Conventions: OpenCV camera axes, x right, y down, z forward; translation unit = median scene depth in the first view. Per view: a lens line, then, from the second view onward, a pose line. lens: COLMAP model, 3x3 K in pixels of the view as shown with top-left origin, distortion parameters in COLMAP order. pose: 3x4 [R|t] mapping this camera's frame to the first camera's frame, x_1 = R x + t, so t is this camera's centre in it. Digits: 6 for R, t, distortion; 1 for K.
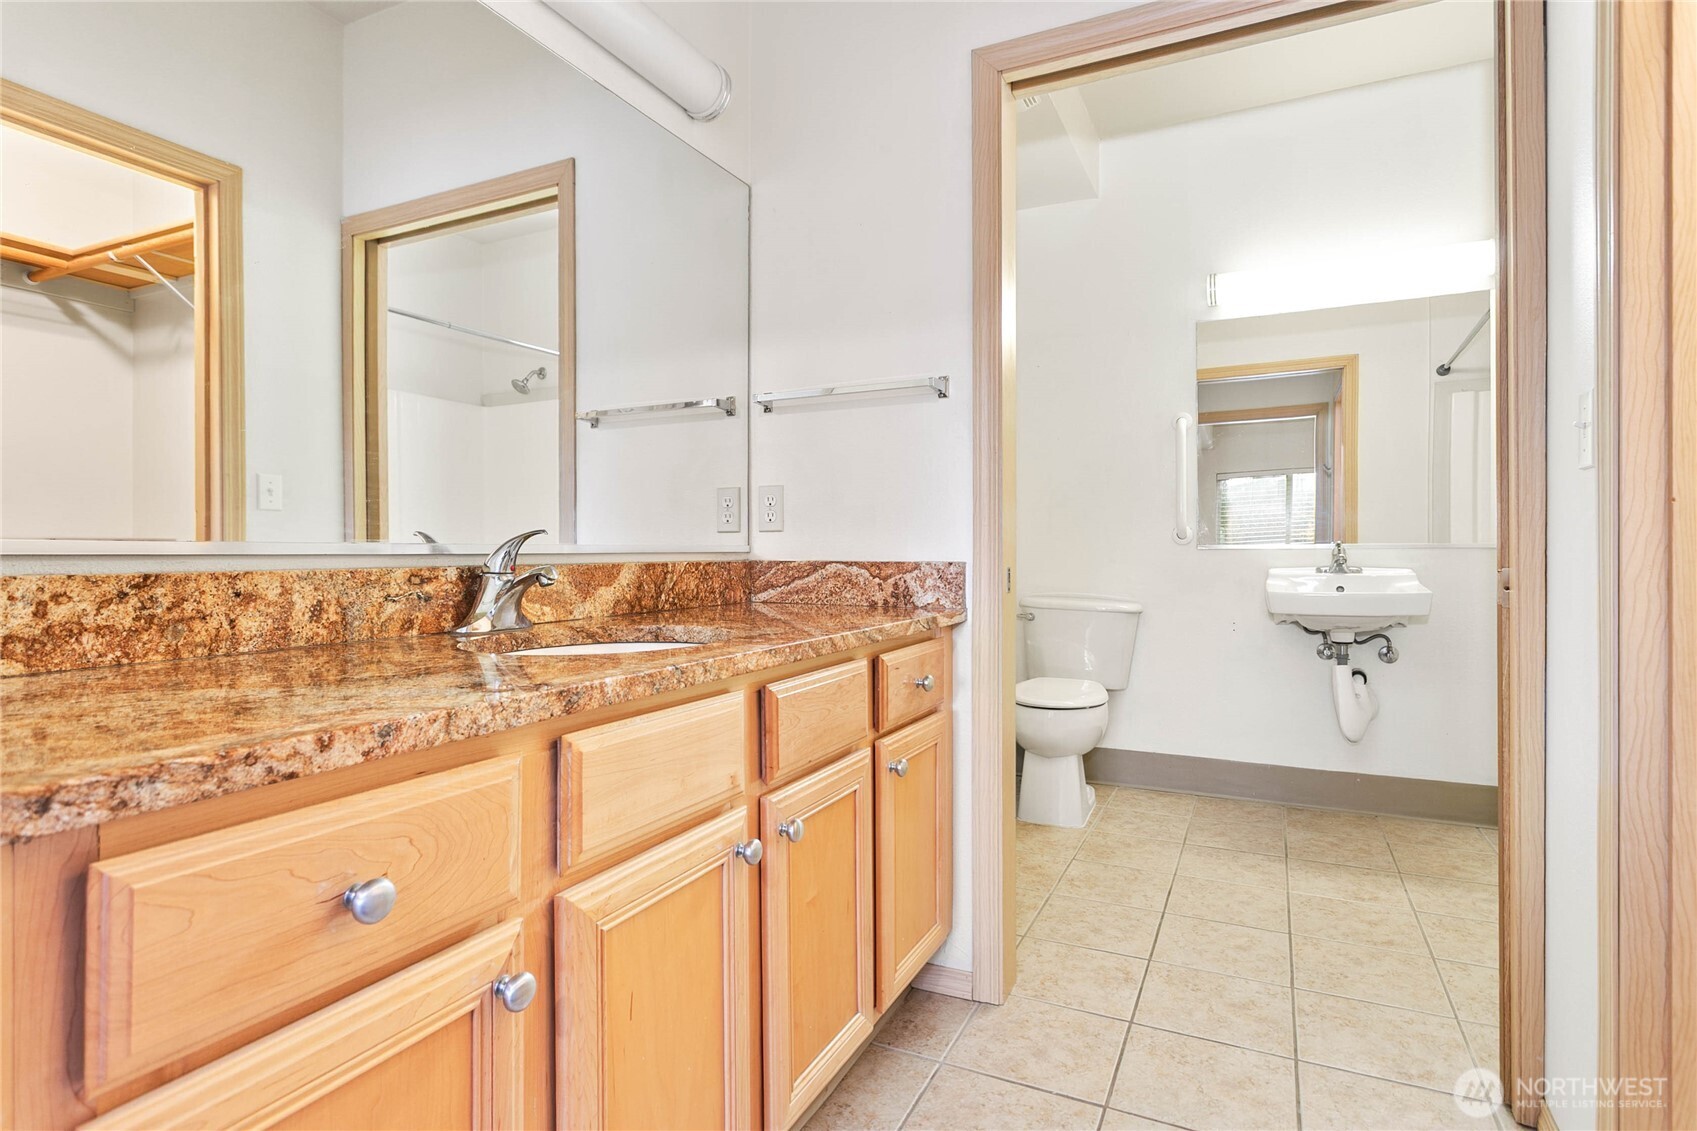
lens RADIAL K [[880.5, 0, 854.7], [0, 880.5, 566.2], [0, 0, 1]] dist [0.025752, 0.000840]
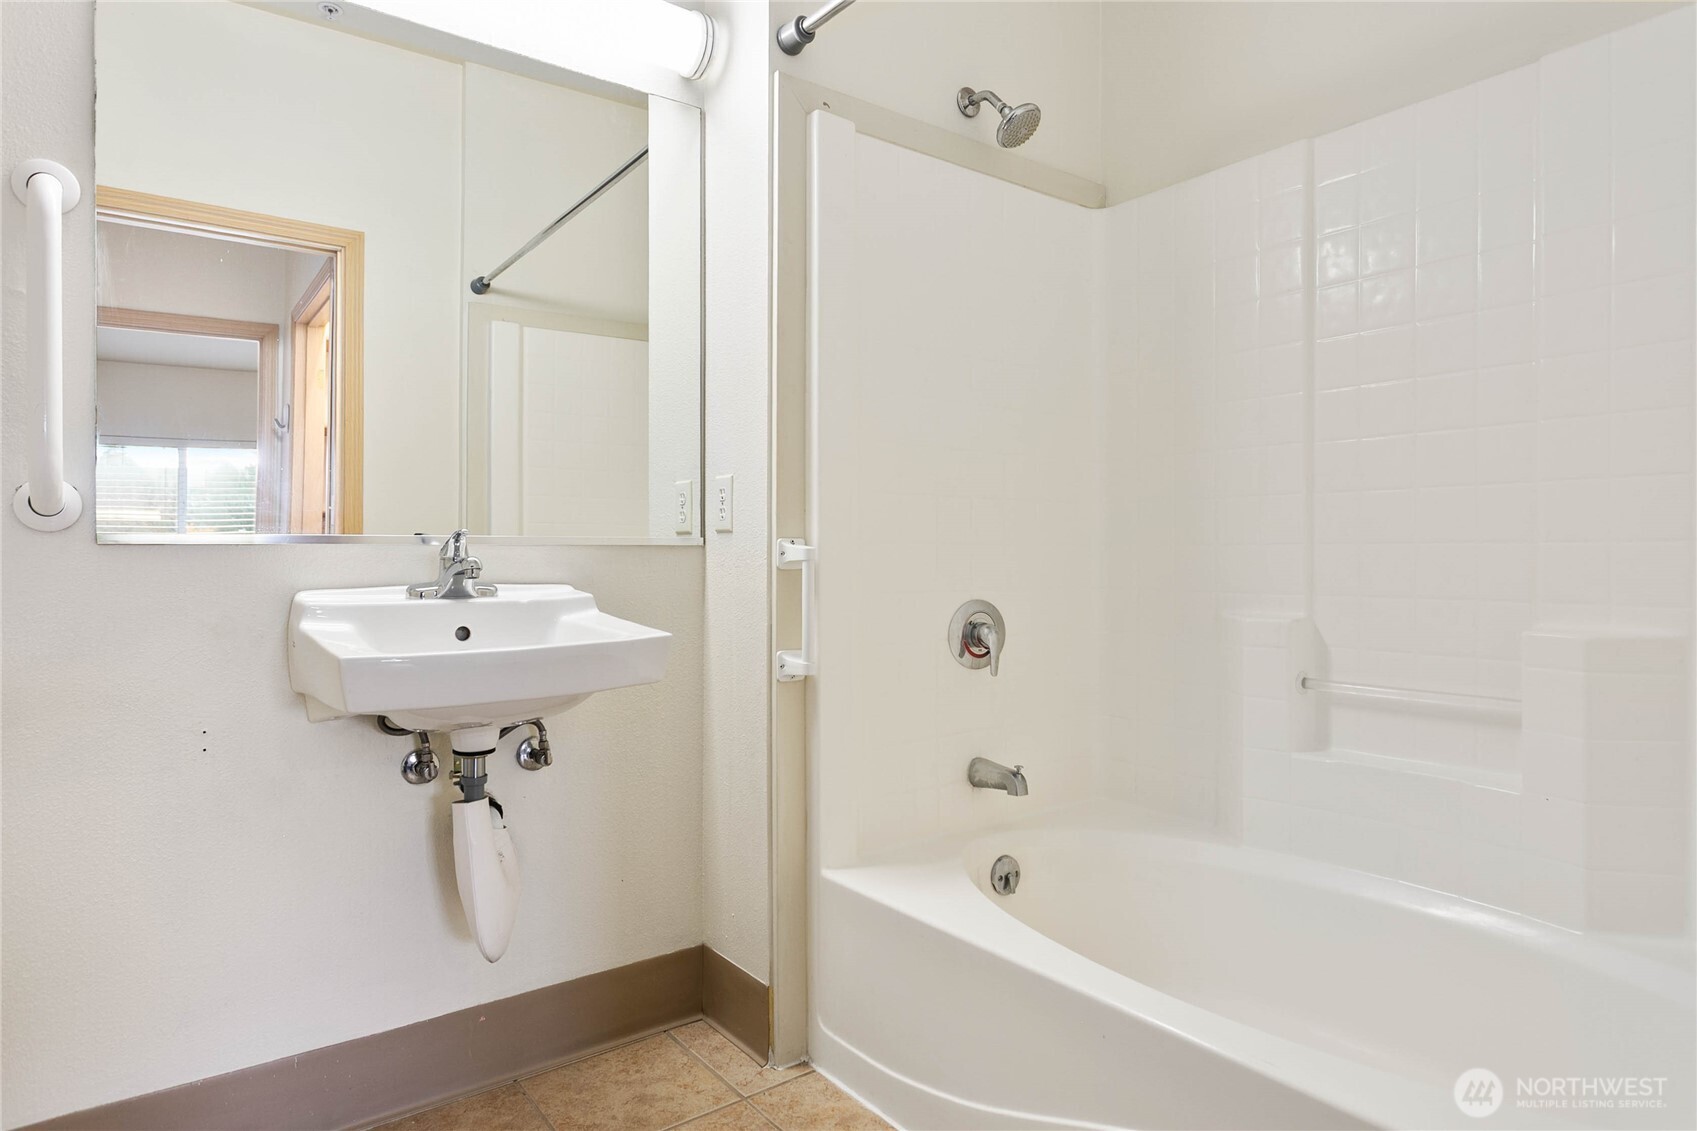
lens RADIAL K [[981.7, 0, 856.6], [0, 981.7, 564.0], [0, 0, 1]] dist [-0.016958, -0.000243]
pose [[0.474661, -0.011058, 0.880099, 0.199590], [0.015392, 0.999872, 0.004262, -0.009143], [-0.880034, 0.011523, 0.474770, 0.577291]]
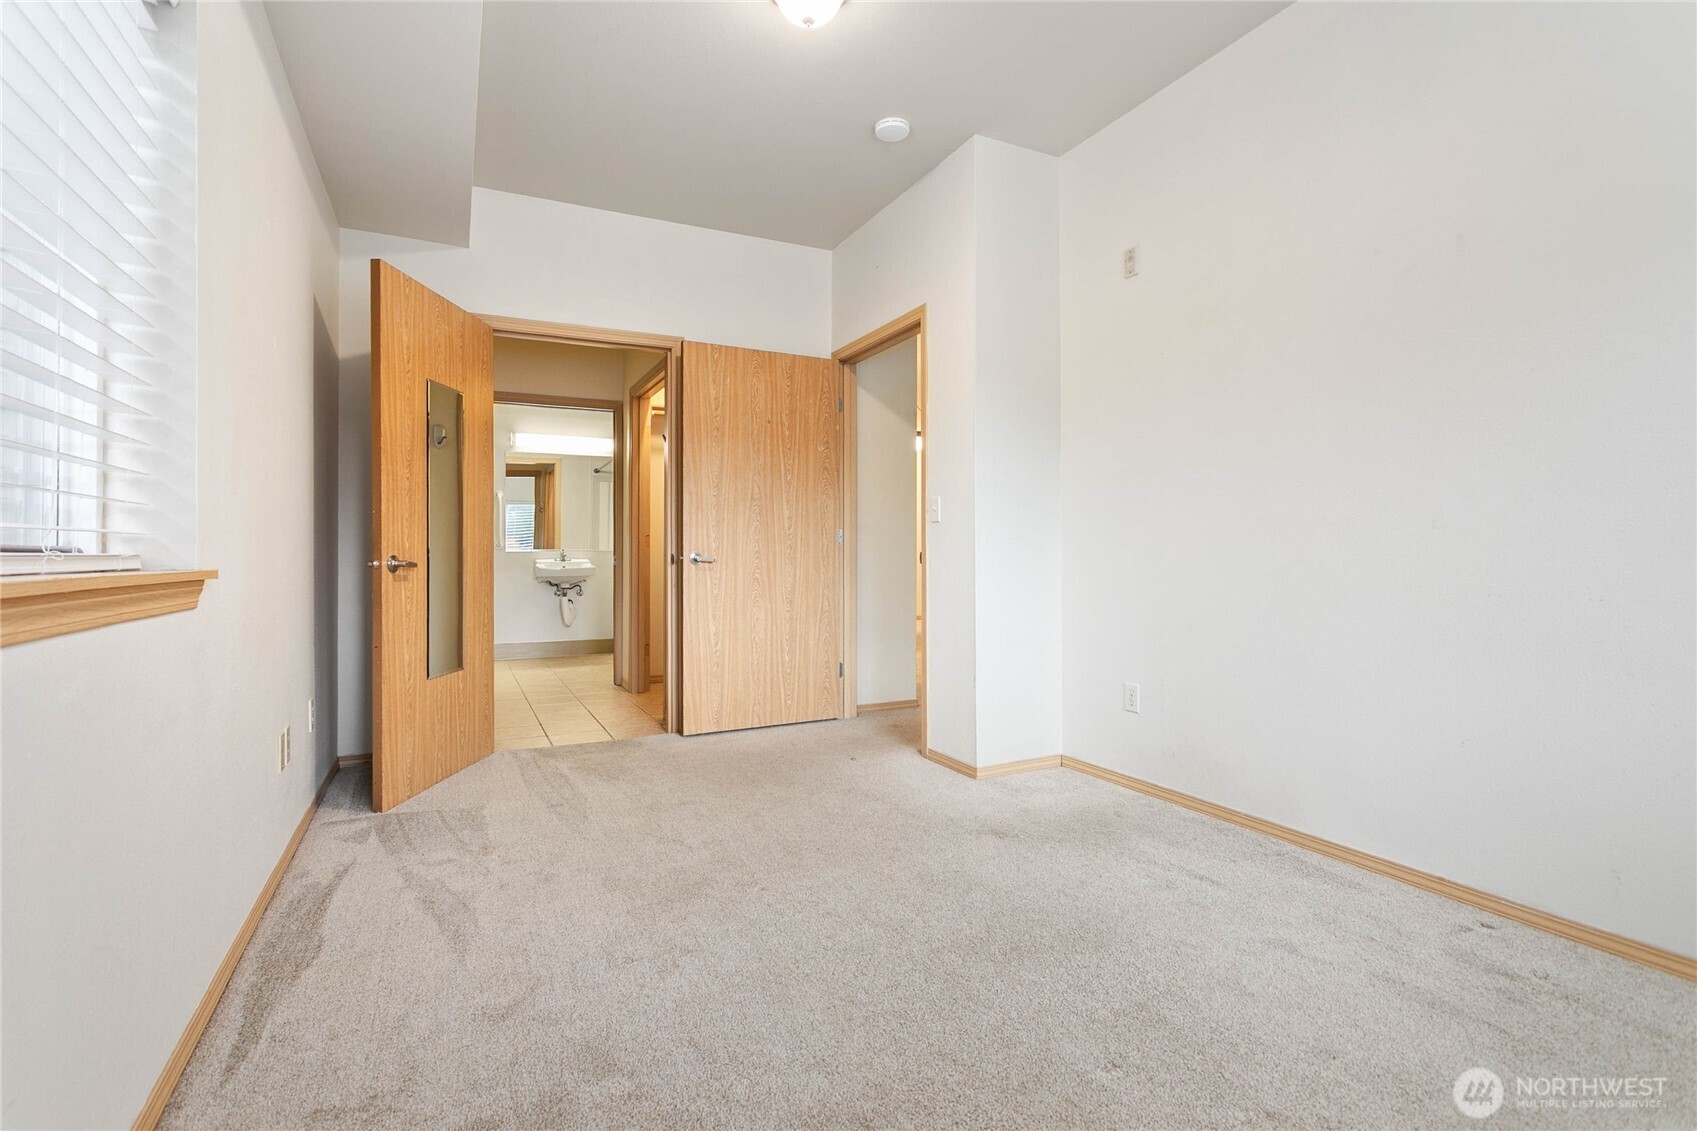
lens RADIAL K [[787.6, 0, 838.8], [0, 787.6, 569.4], [0, 0, 1]] dist [0.003323, 0.001508]
pose [[0.635142, -0.007860, 0.772355, -0.684916], [0.005167, 0.999969, 0.005927, 0.021711], [-0.772378, 0.000226, 0.635163, -1.026141]]
